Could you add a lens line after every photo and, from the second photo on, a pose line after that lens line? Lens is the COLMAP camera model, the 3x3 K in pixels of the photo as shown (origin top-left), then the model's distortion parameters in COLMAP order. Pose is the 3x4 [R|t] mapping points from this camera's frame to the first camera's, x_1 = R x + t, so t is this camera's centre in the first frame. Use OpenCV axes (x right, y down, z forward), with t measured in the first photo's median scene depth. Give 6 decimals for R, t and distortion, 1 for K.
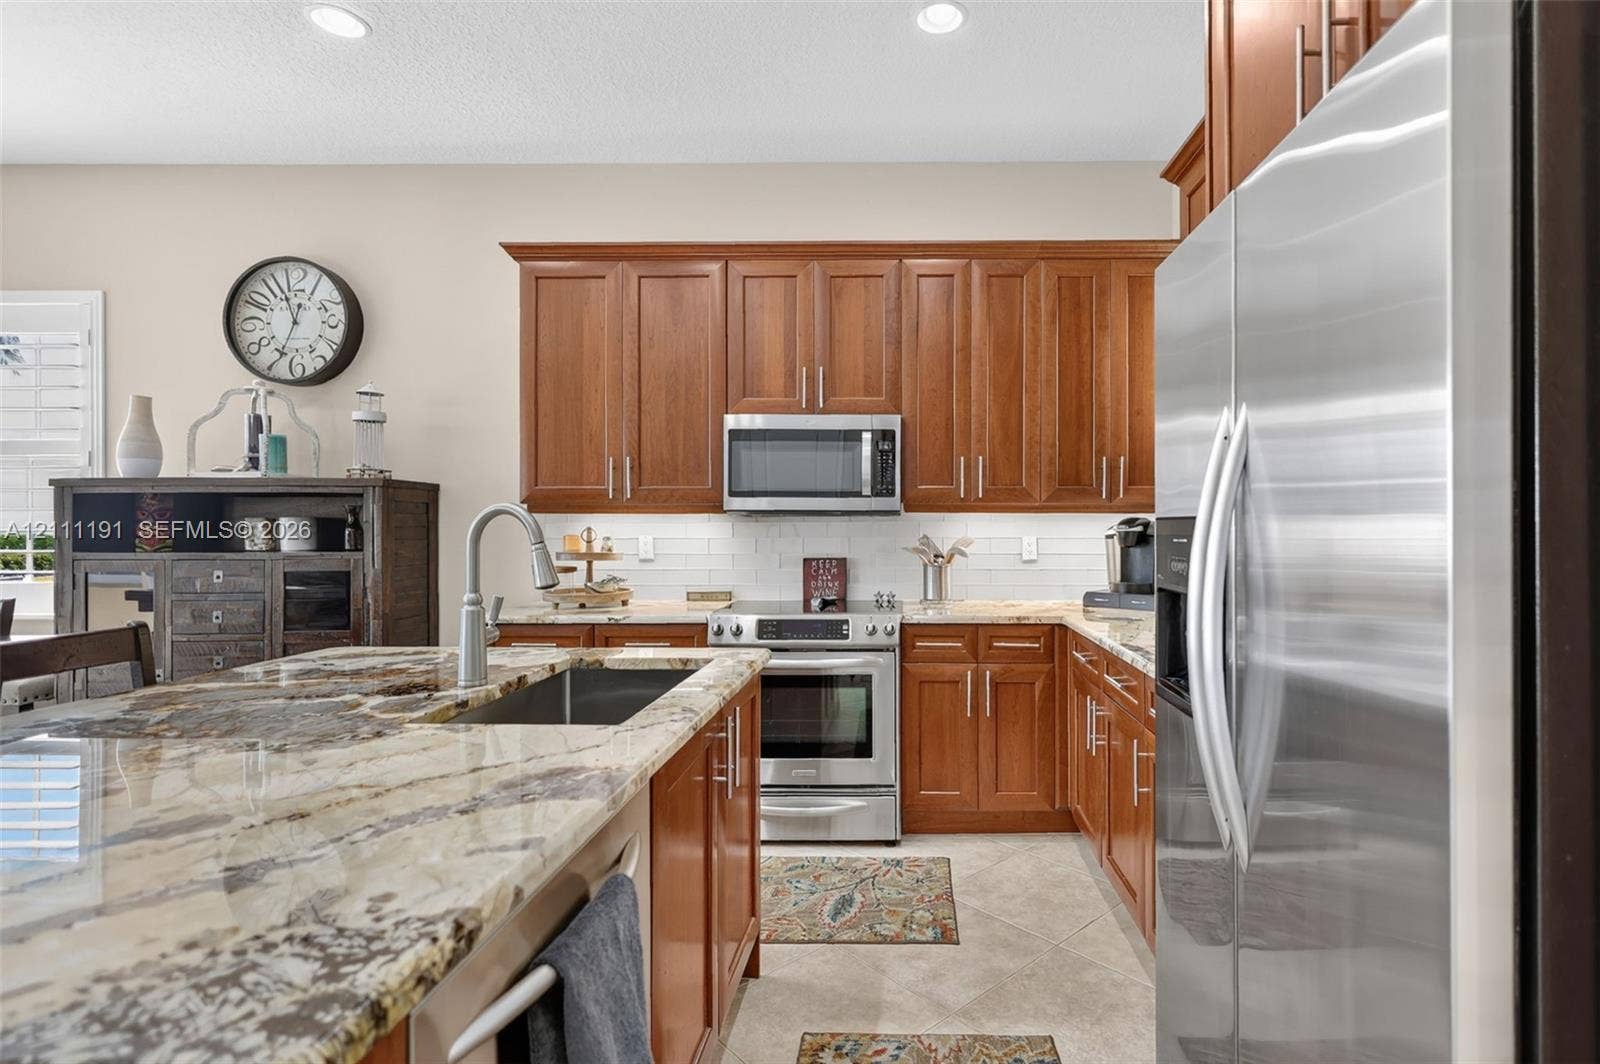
lens RADIAL K [[785.9, 0, 894.0], [0, 785.9, 527.2], [0, 0, 1]] dist [-0.002233, 0.000209]
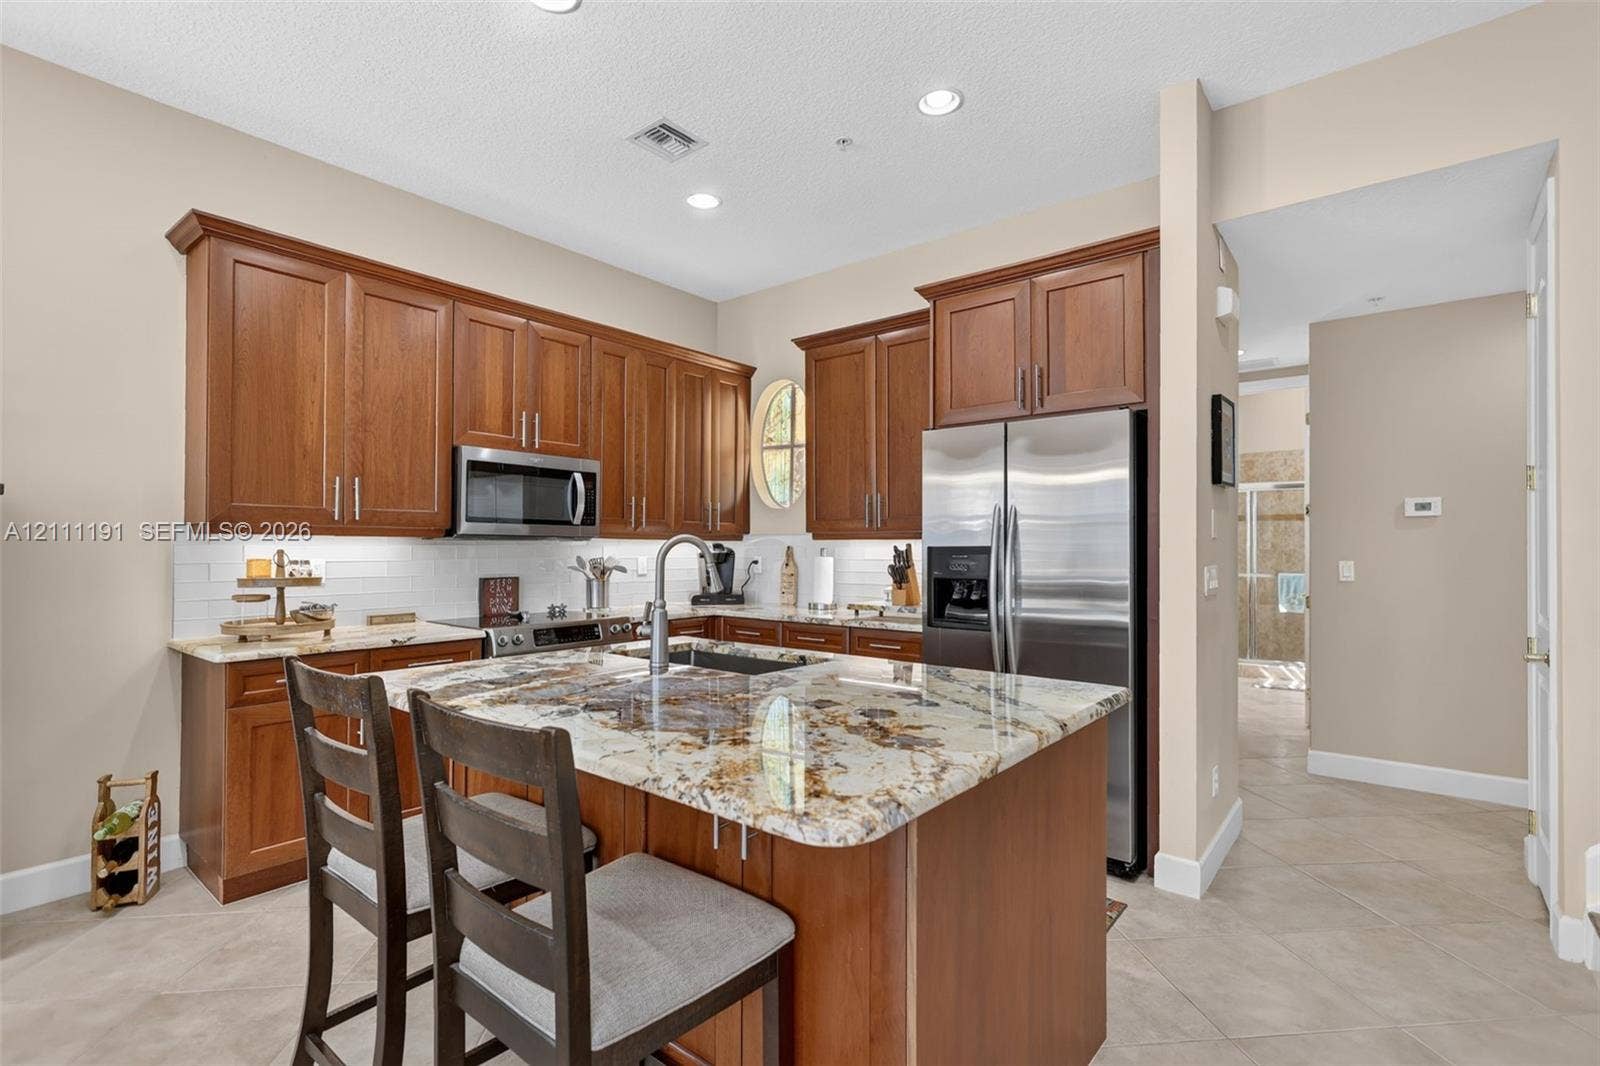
lens RADIAL K [[746.7, 0, 786.8], [0, 746.7, 543.4], [0, 0, 1]] dist [-0.001540, 0.000385]
pose [[0.631829, 0.006501, 0.775081, -0.707908], [-0.000857, 0.999970, -0.007688, -0.001689], [-0.775107, 0.004193, 0.631816, 0.008012]]
